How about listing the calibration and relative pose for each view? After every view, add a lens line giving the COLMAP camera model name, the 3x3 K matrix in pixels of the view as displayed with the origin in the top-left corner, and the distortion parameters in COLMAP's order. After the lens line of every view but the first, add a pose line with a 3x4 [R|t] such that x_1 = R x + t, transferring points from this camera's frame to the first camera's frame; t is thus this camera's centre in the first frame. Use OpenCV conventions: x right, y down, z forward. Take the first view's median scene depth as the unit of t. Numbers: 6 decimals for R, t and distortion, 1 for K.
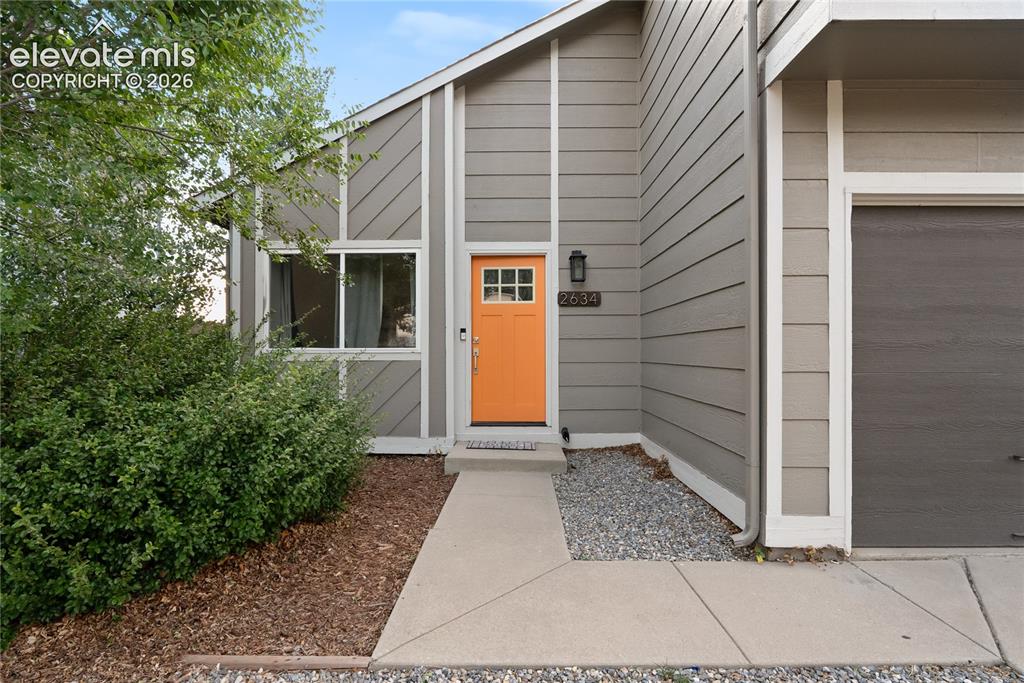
lens RADIAL K [[509.9, 0, 505.4], [0, 509.9, 349.4], [0, 0, 1]] dist [0.004425, 0.000419]
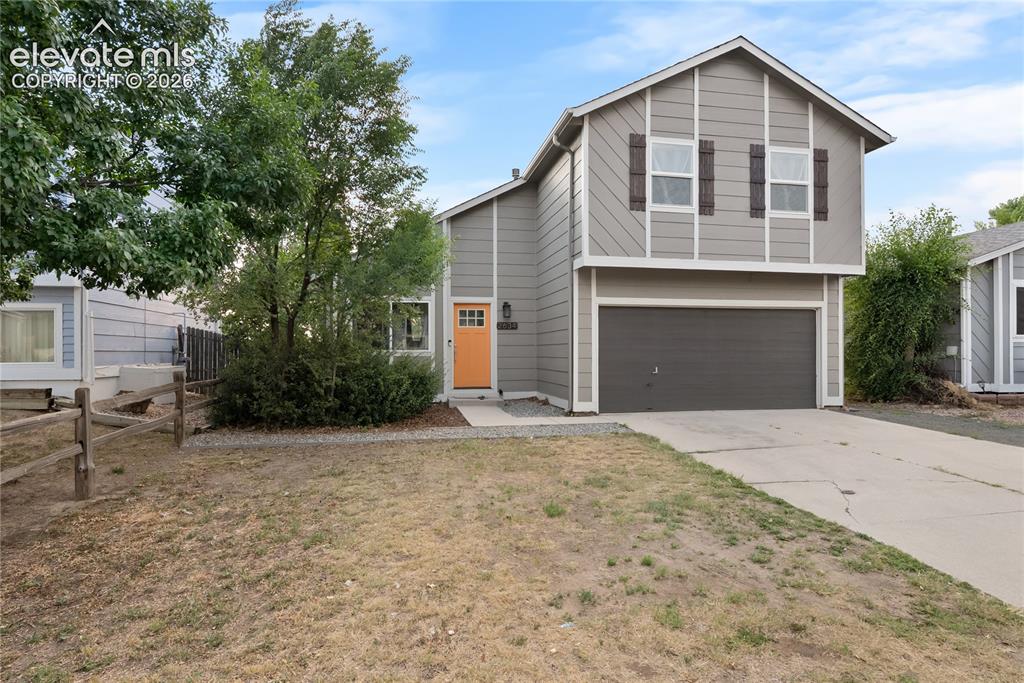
lens RADIAL K [[569.2, 0, 510.7], [0, 569.2, 348.1], [0, 0, 1]] dist [-0.004722, -0.000869]
pose [[0.977752, 0.001141, 0.209762, -0.321166], [-0.000624, 0.999997, -0.002532, -0.004319], [-0.209764, 0.002344, 0.977749, -1.235600]]
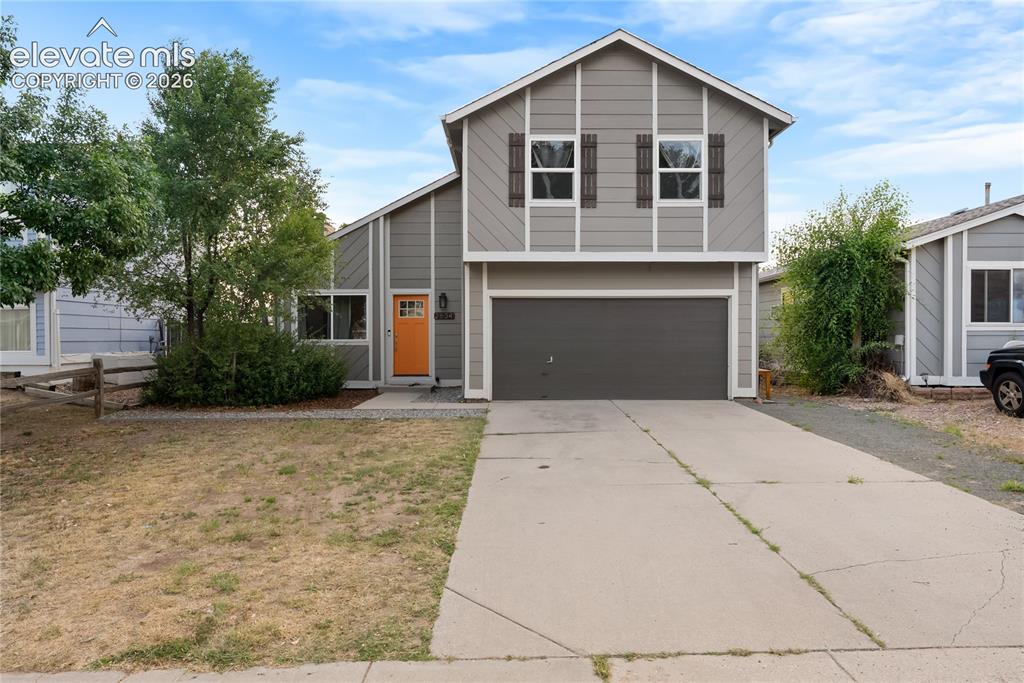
lens RADIAL K [[637.7, 0, 511.8], [0, 637.7, 339.7], [0, 0, 1]] dist [0.002420, -0.000030]
pose [[0.999716, -0.001792, 0.023753, 0.364851], [0.001602, 0.999967, 0.008020, -0.021570], [-0.023767, -0.007980, 0.999686, -1.664288]]
